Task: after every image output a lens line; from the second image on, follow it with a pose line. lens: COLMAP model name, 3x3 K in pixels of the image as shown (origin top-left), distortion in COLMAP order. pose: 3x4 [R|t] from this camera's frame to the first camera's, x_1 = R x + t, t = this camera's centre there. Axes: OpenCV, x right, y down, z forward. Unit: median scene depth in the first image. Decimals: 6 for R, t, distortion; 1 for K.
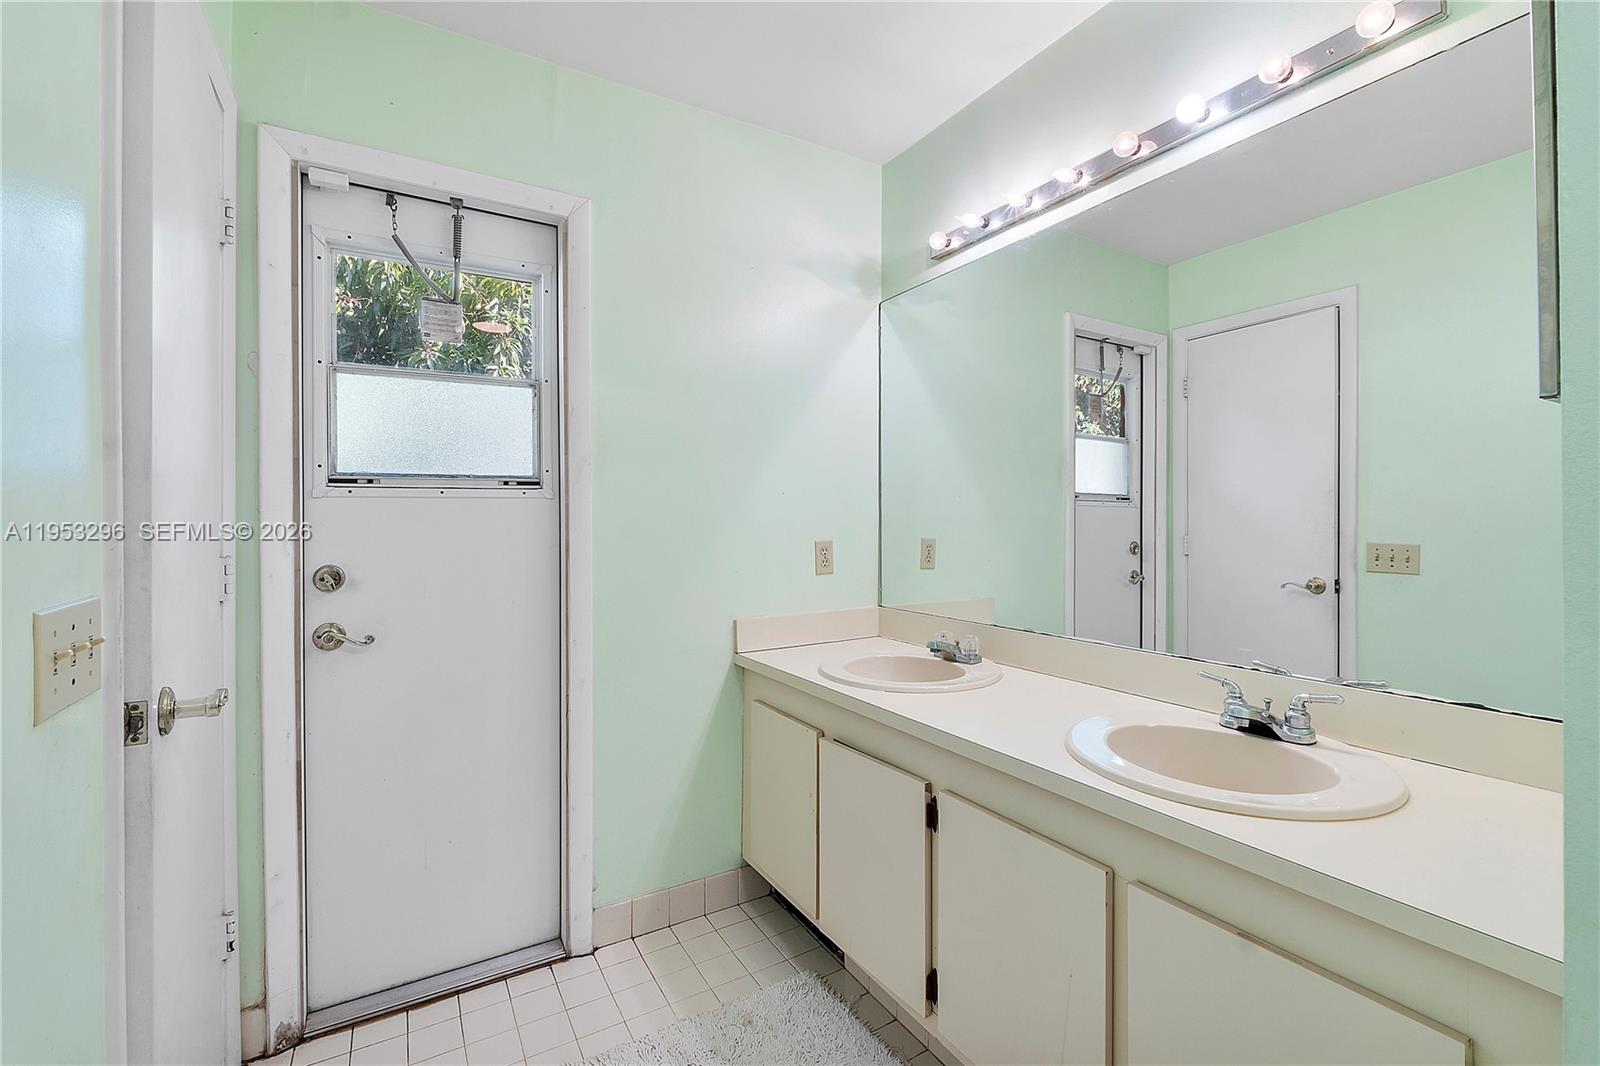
lens RADIAL K [[684.6, 0, 807.6], [0, 684.6, 531.8], [0, 0, 1]] dist [-0.011262, 0.000132]
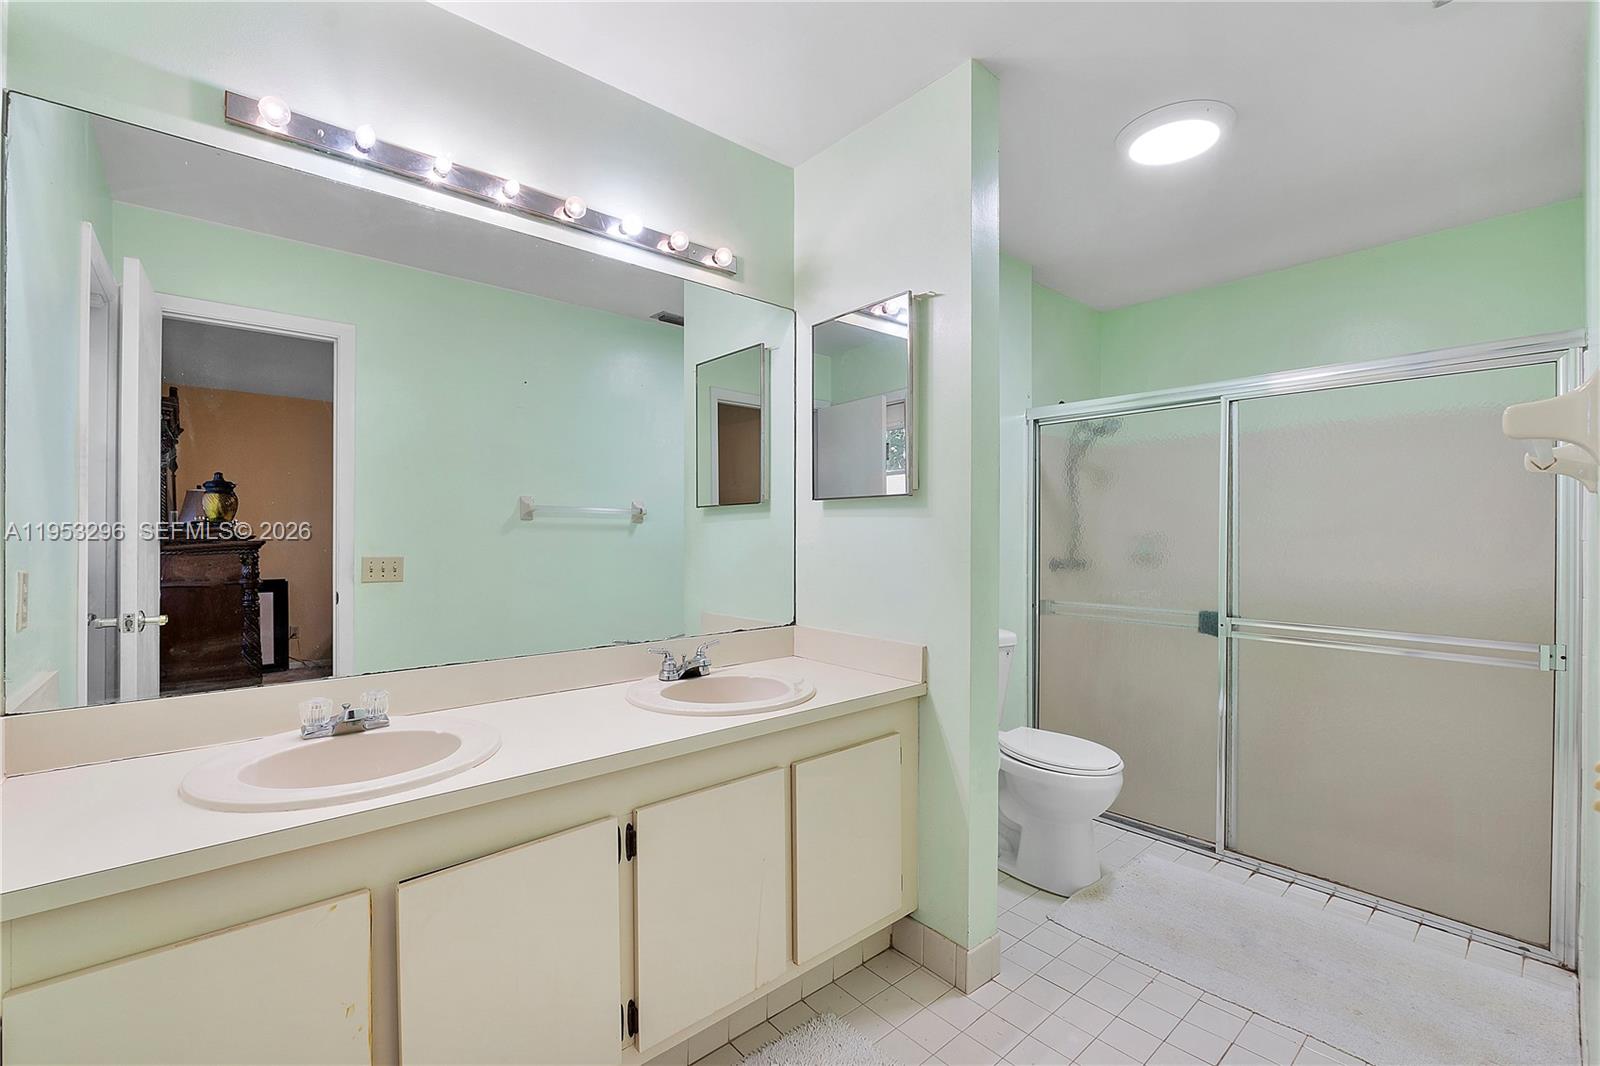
lens RADIAL K [[684.6, 0, 807.6], [0, 684.6, 531.8], [0, 0, 1]] dist [-0.011262, 0.000132]
pose [[-0.181542, 0.010529, 0.983327, -0.443448], [0.014569, 0.999862, -0.008016, -0.005943], [-0.983275, 0.012871, -0.181670, 0.505722]]
